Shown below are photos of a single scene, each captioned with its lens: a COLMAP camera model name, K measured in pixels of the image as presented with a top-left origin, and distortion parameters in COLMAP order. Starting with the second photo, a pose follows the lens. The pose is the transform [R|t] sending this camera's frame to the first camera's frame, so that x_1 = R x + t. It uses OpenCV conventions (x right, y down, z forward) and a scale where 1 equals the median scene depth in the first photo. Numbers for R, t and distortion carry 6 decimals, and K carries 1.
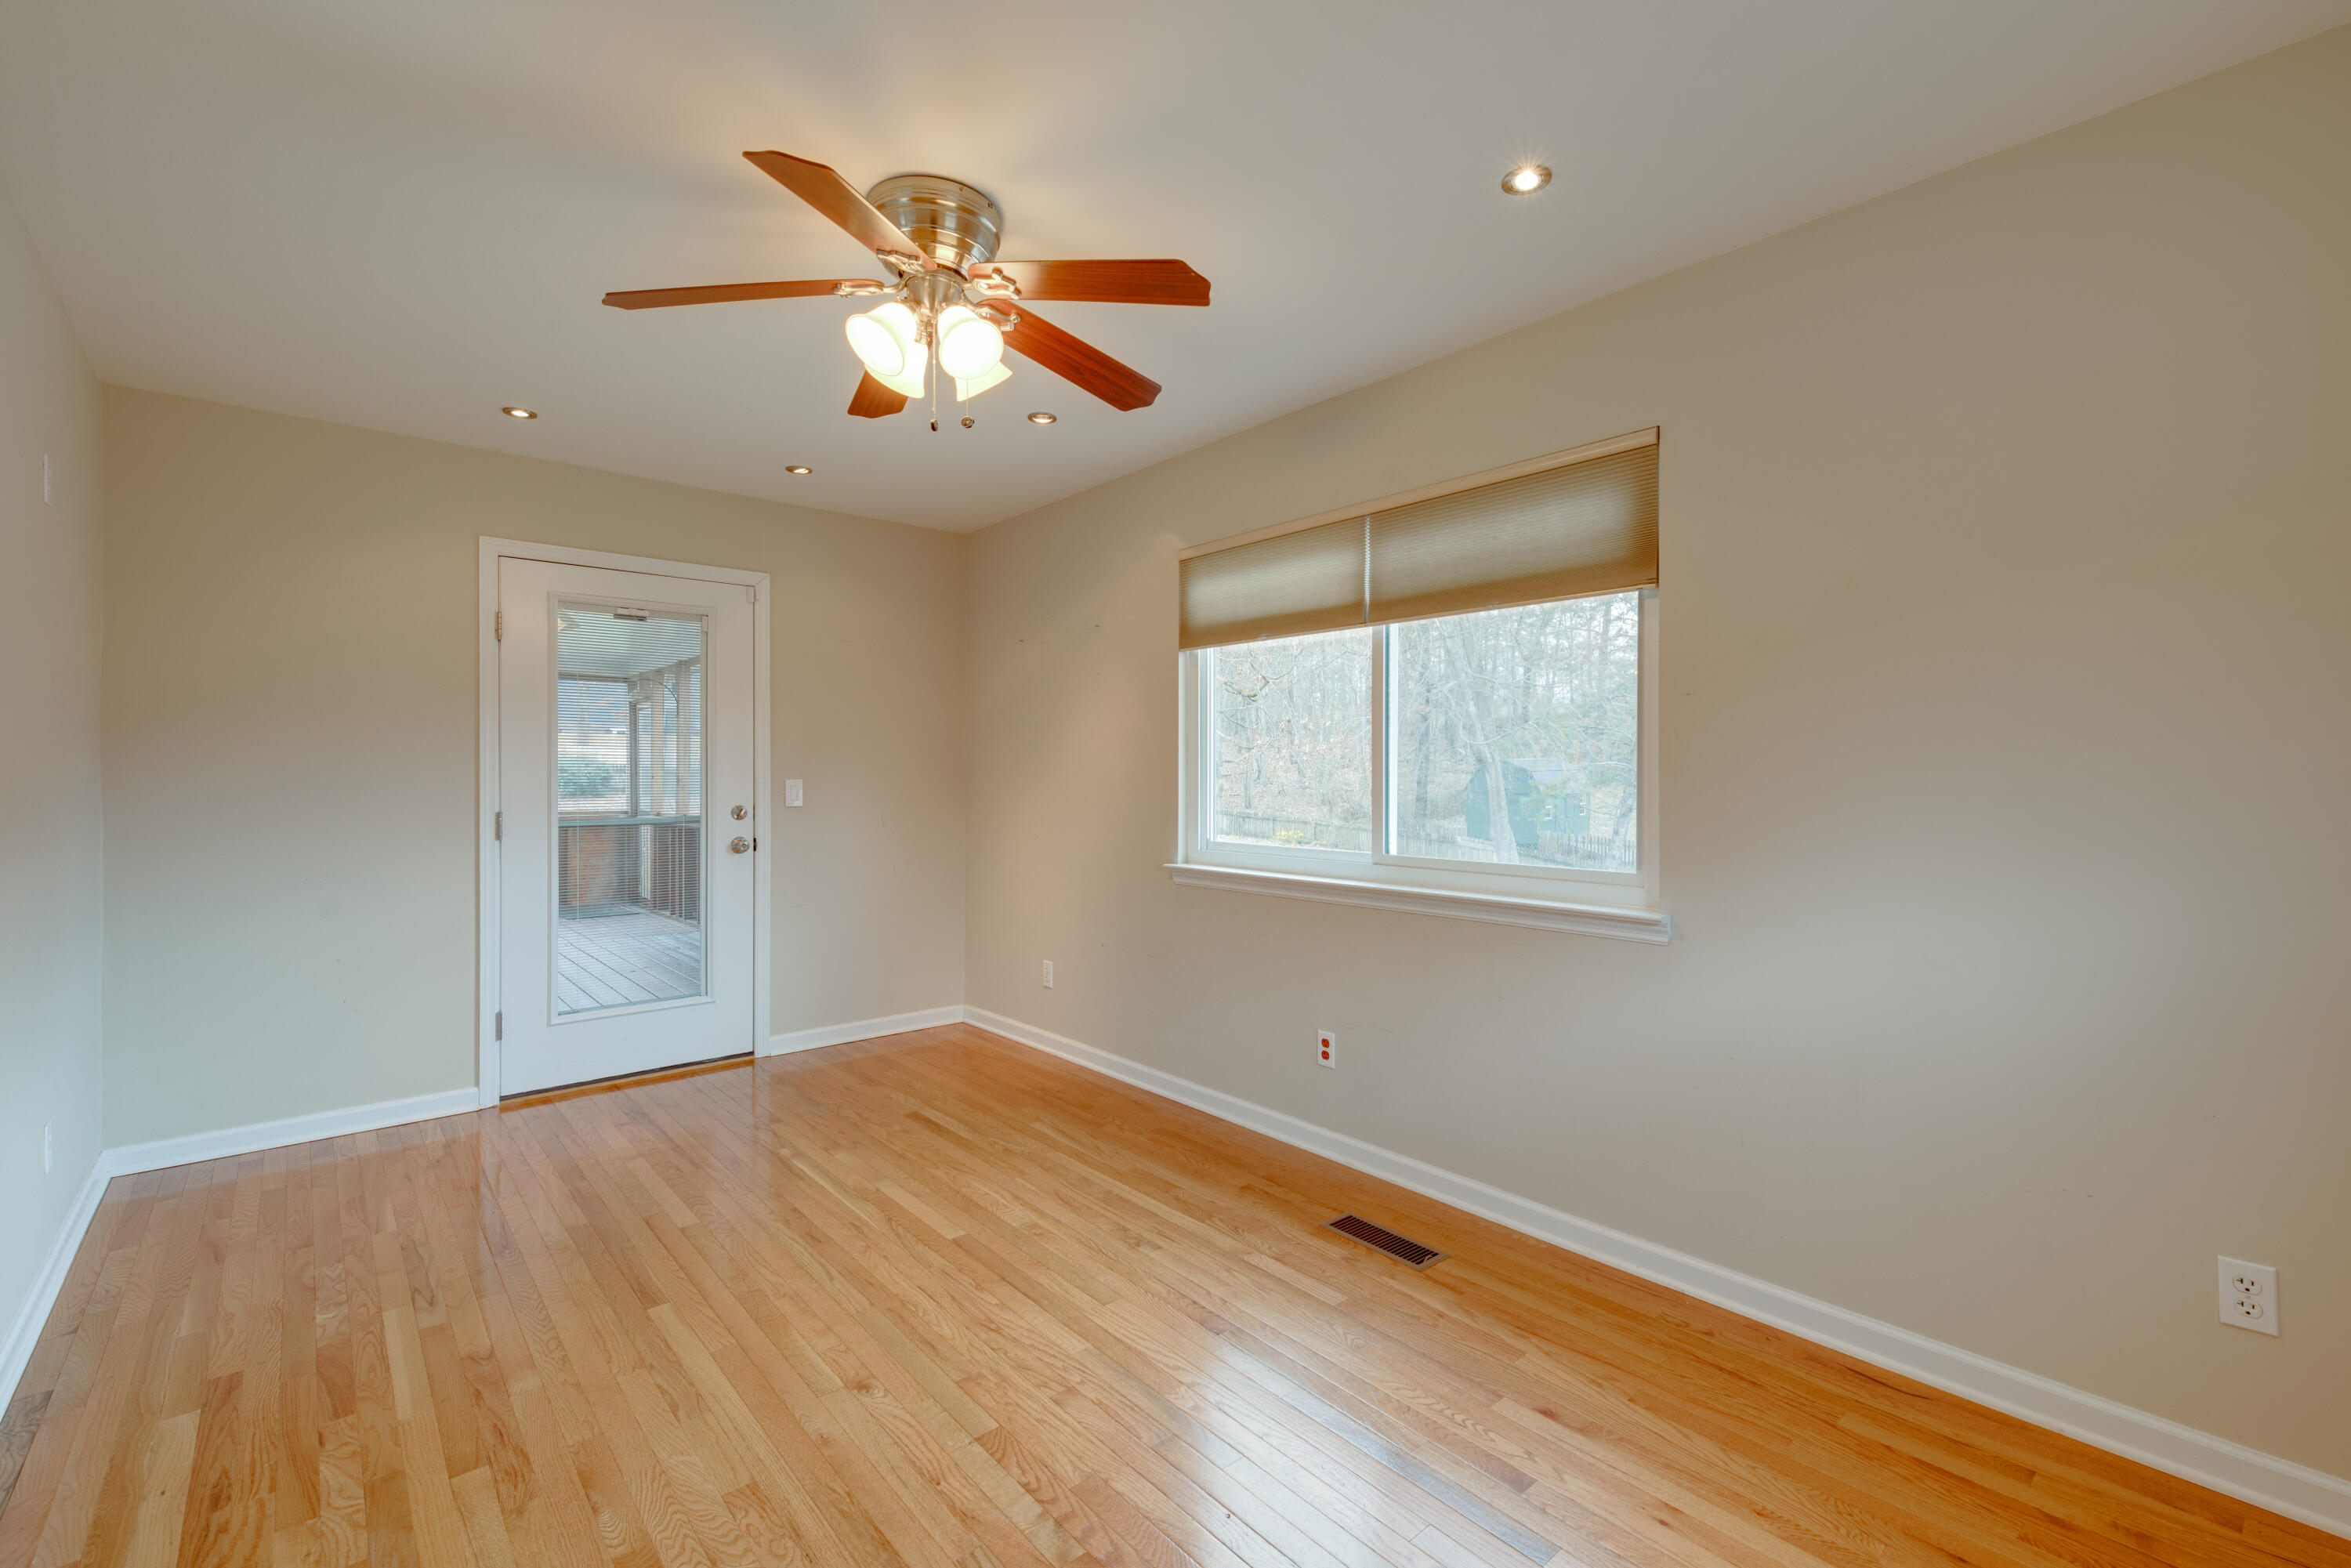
lens RADIAL K [[1010.3, 0, 1177.7], [0, 1010.3, 773.0], [0, 0, 1]] dist [0.021165, -0.007327]
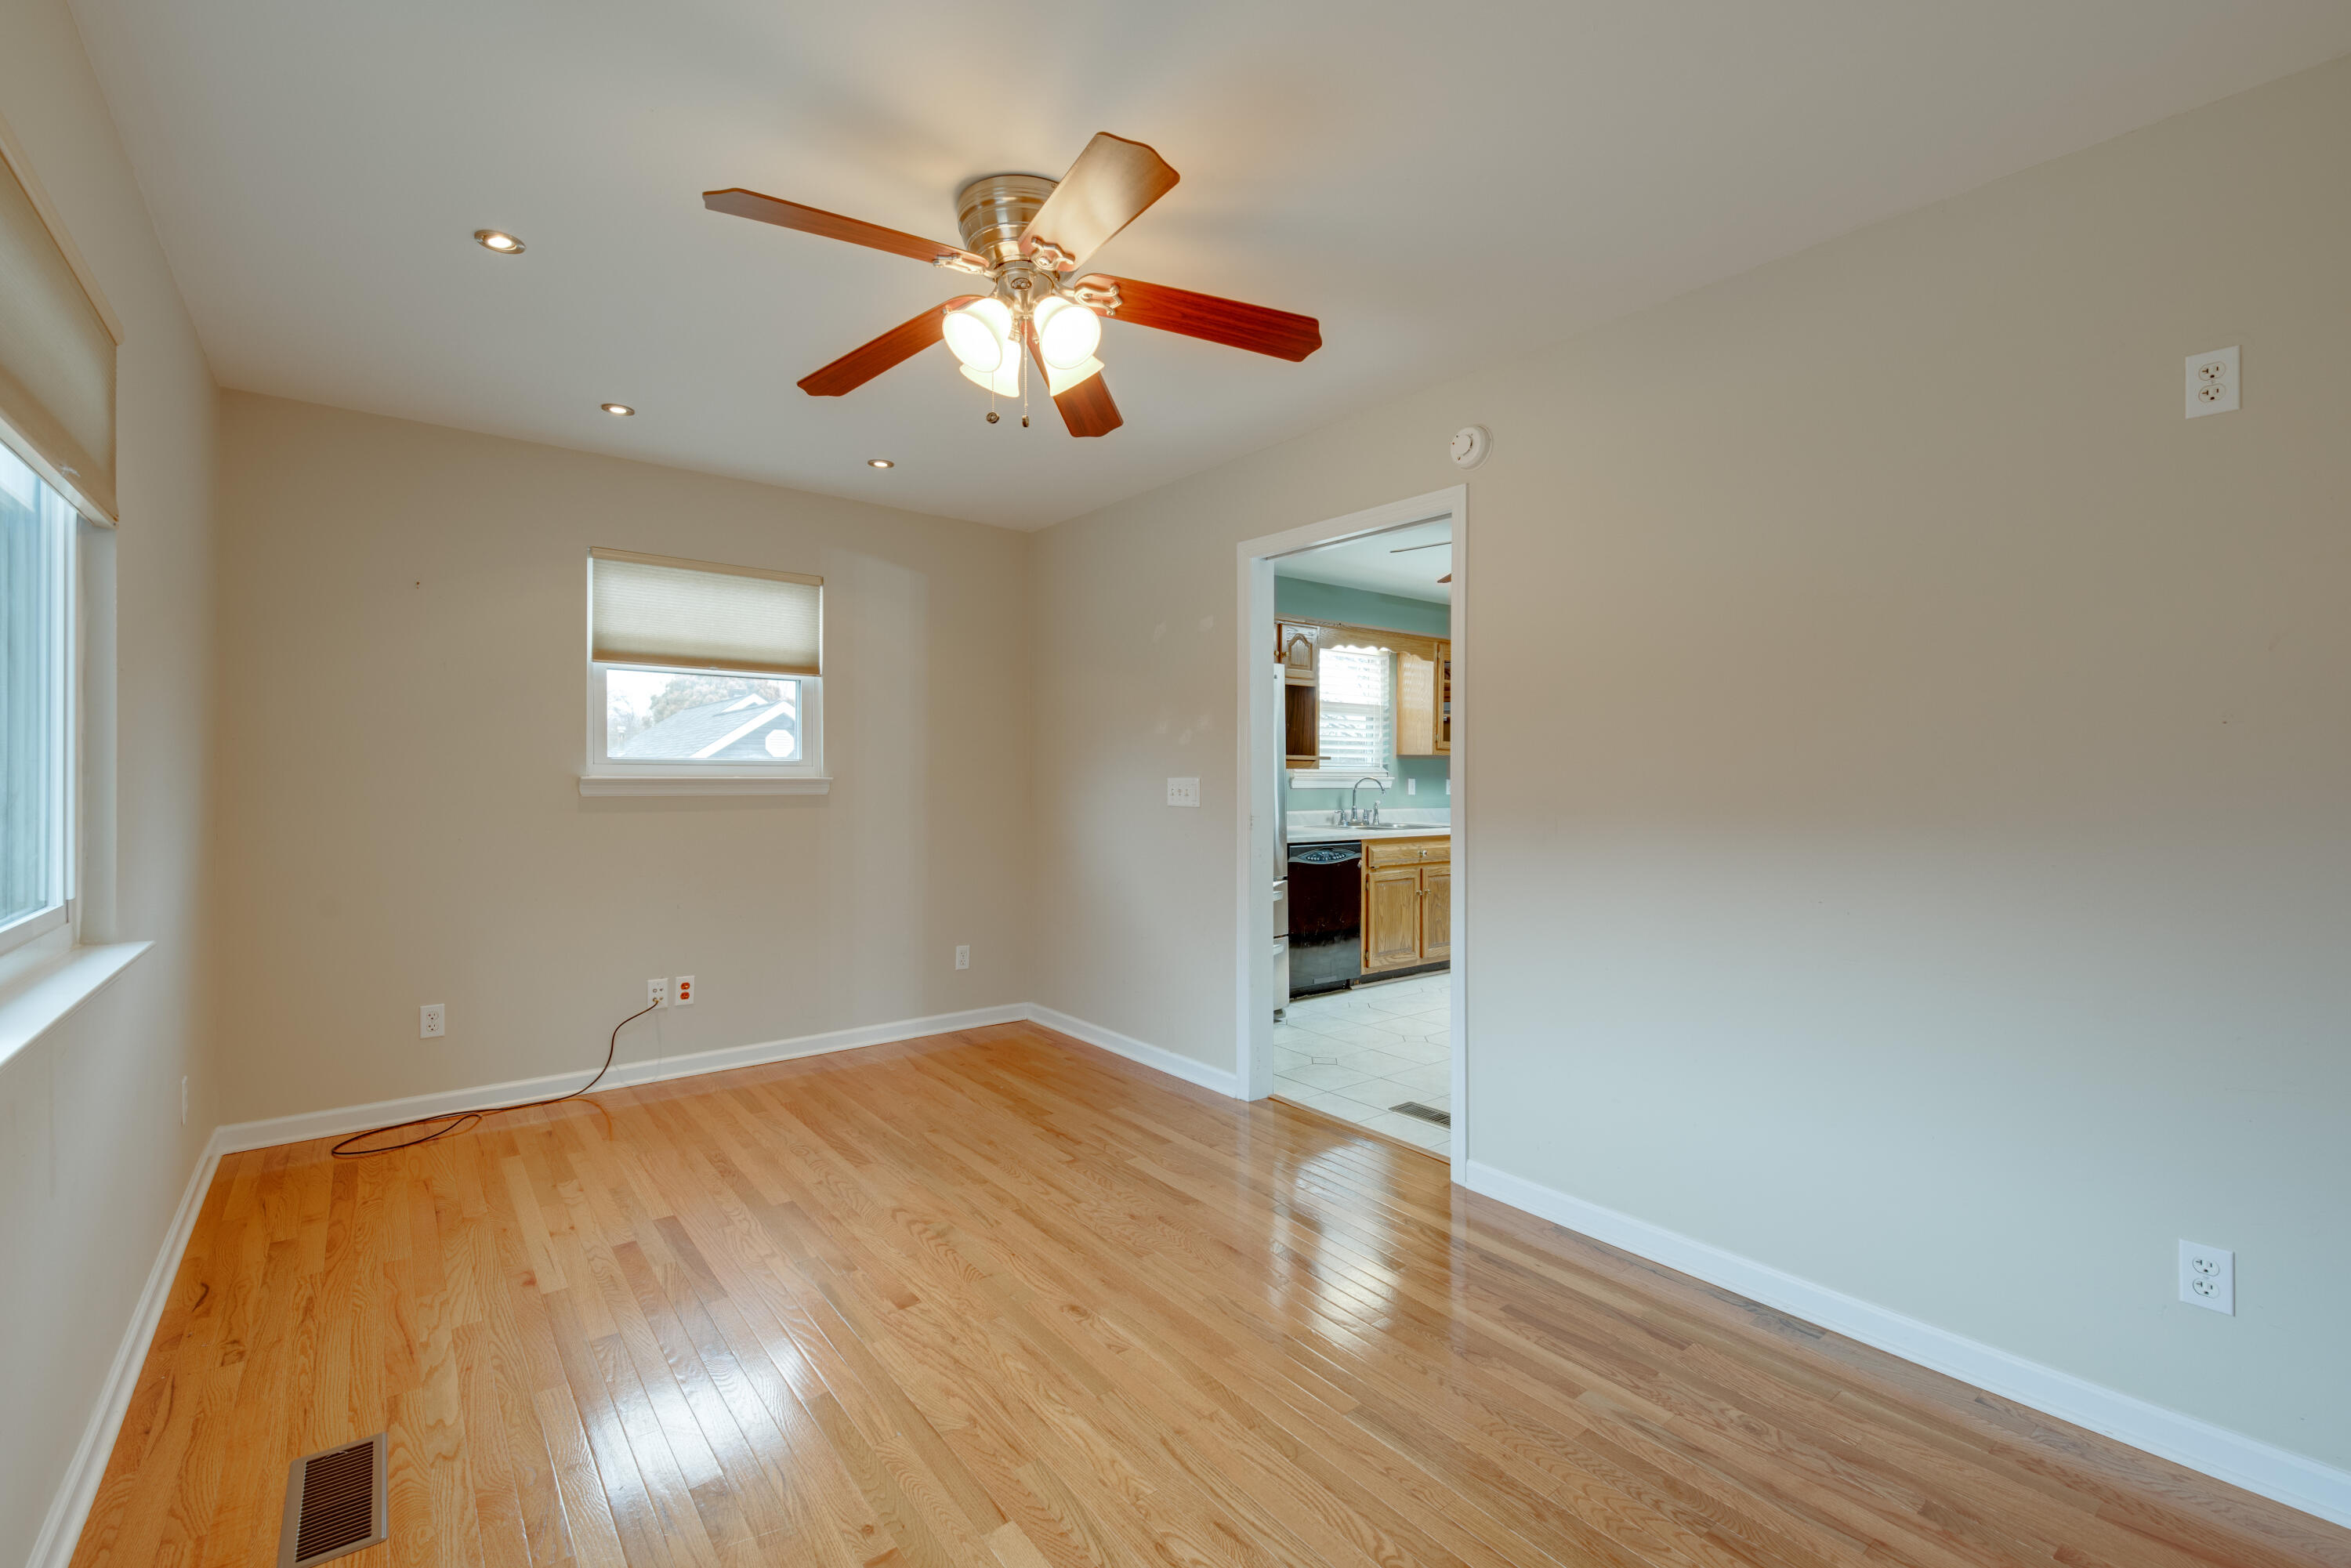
lens RADIAL K [[1010.3, 0, 1177.7], [0, 1010.3, 773.0], [0, 0, 1]] dist [0.021165, -0.007327]
pose [[-0.999104, -0.001331, 0.042295, -0.349957], [-0.001574, 0.999982, -0.005725, 0.006049], [-0.042287, -0.005786, -0.999089, 1.608547]]
